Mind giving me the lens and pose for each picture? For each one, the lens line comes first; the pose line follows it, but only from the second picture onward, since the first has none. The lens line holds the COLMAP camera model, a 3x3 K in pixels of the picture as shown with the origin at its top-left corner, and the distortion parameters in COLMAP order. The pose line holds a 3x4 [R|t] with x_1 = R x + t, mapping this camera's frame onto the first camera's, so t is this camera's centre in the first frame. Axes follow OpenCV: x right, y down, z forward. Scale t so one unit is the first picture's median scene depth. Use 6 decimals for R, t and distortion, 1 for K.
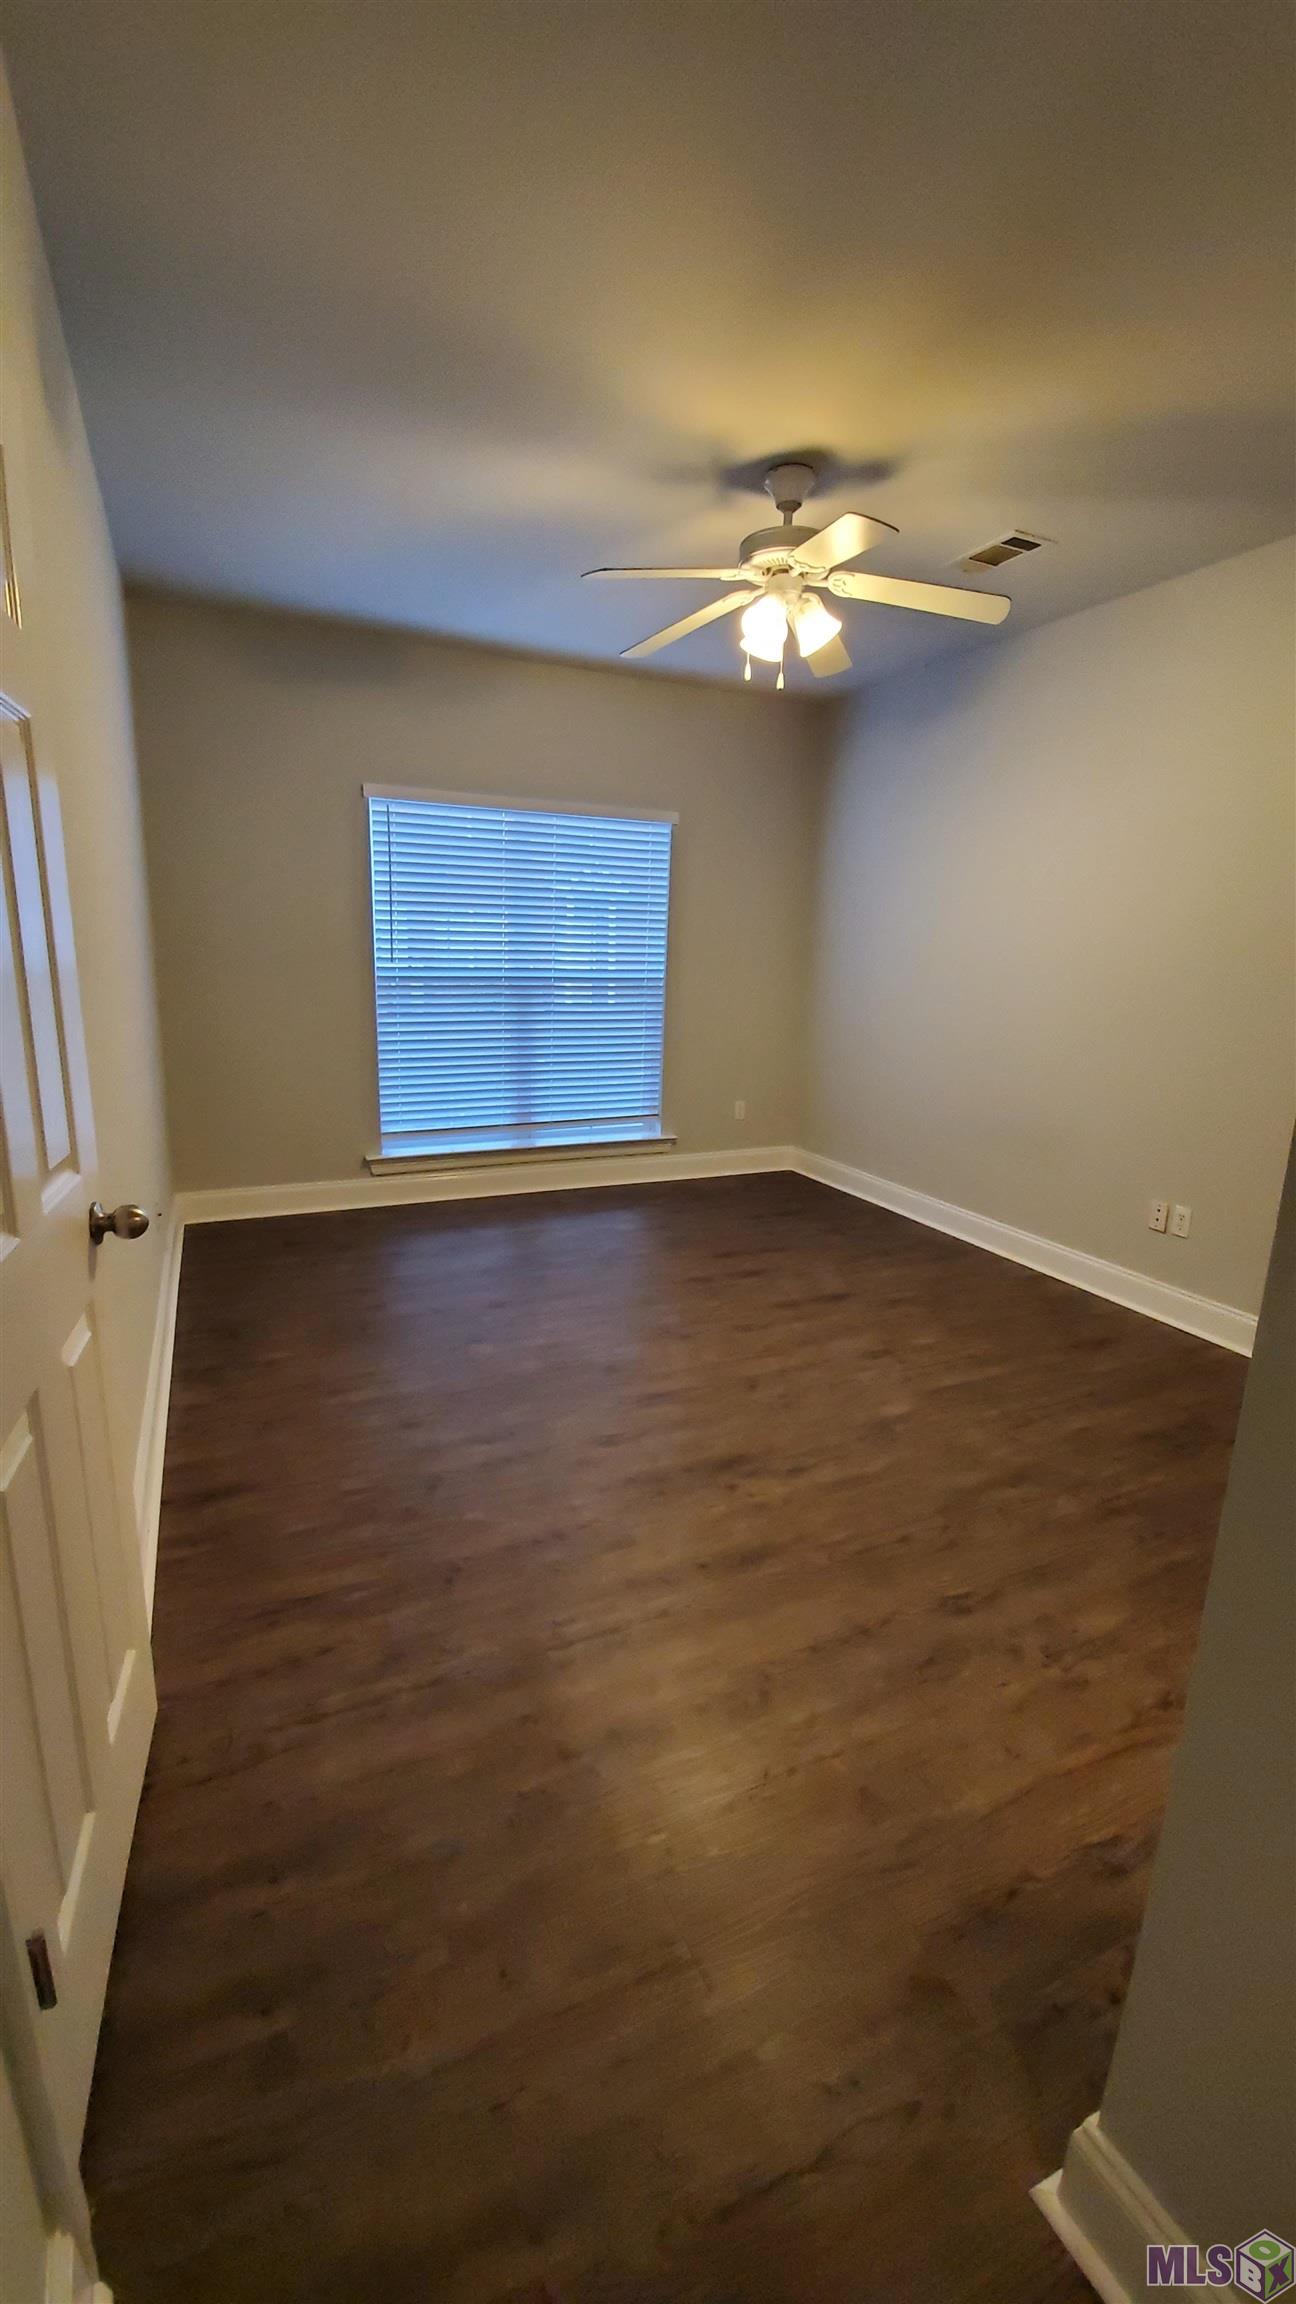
lens RADIAL K [[914.6, 0, 654.8], [0, 914.6, 1163.4], [0, 0, 1]] dist [-0.015304, -0.000741]
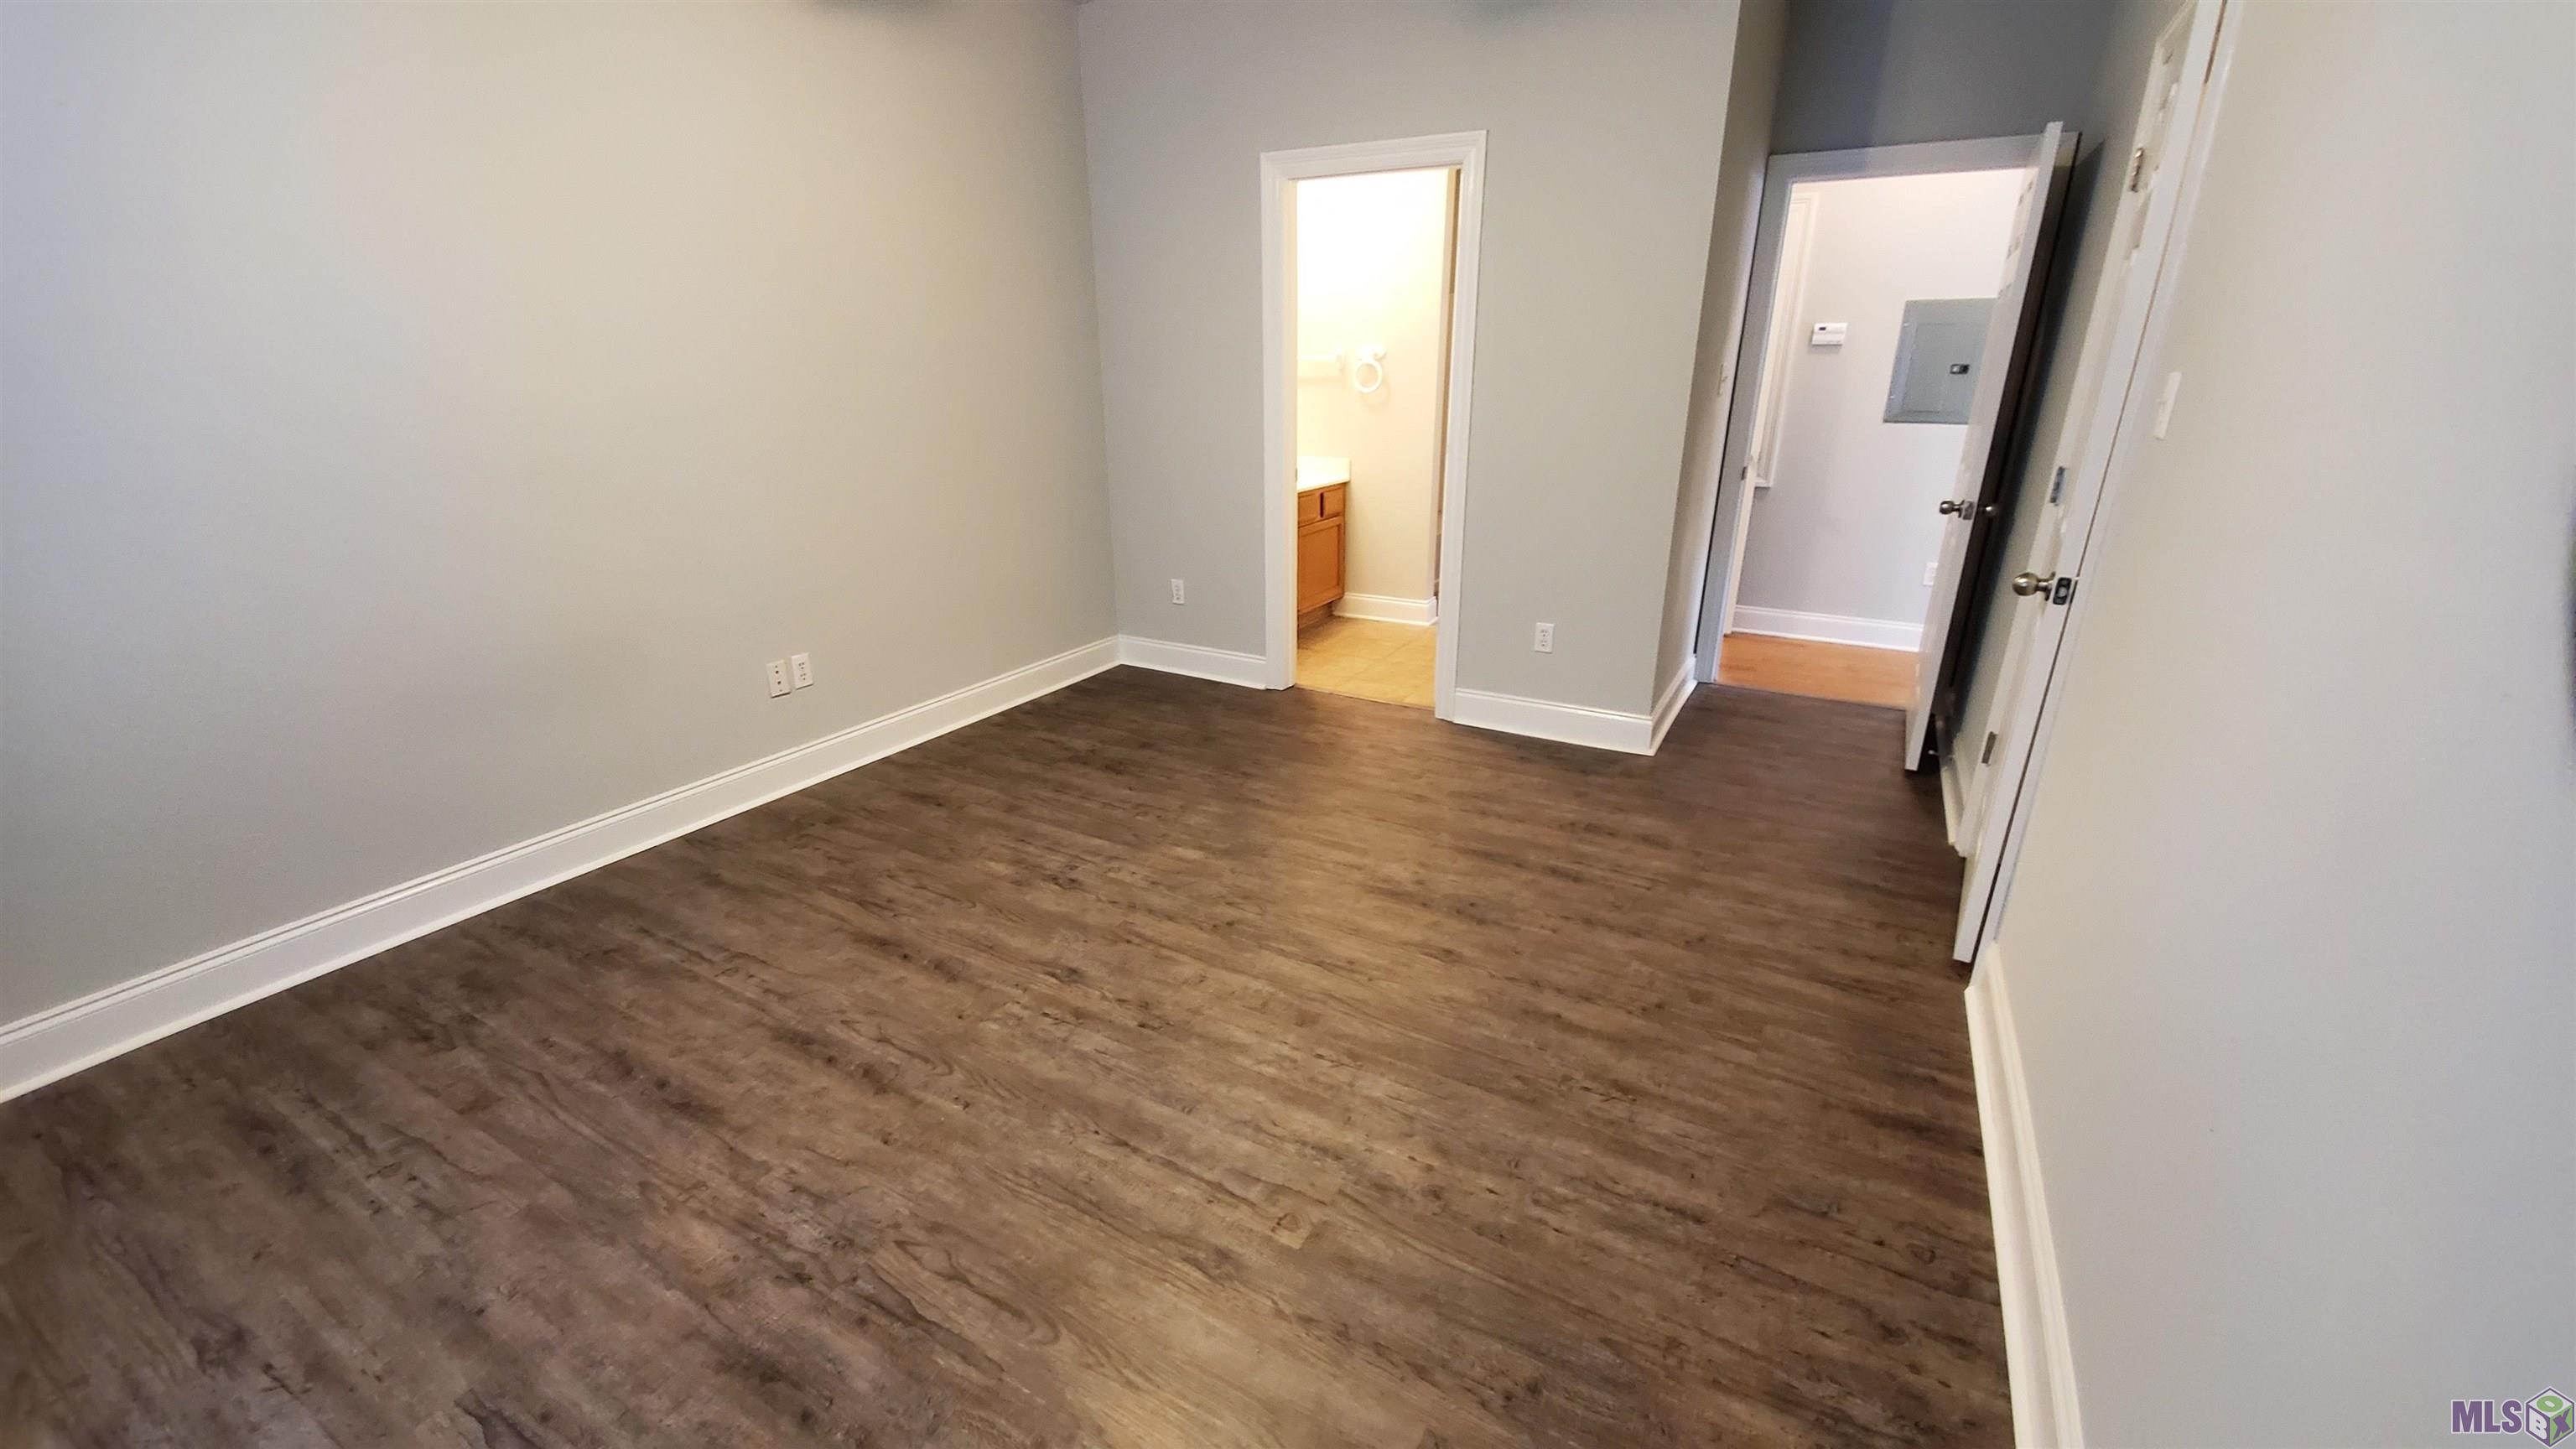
lens RADIAL K [[1022.6, 0, 1281.5], [0, 1022.6, 721.1], [0, 0, 1]] dist [-0.015304, -0.000741]
pose [[-0.576820, -0.296655, 0.761101, -0.590121], [0.171877, 0.866793, 0.468112, -0.351008], [-0.798584, 0.400832, -0.448995, 1.357511]]
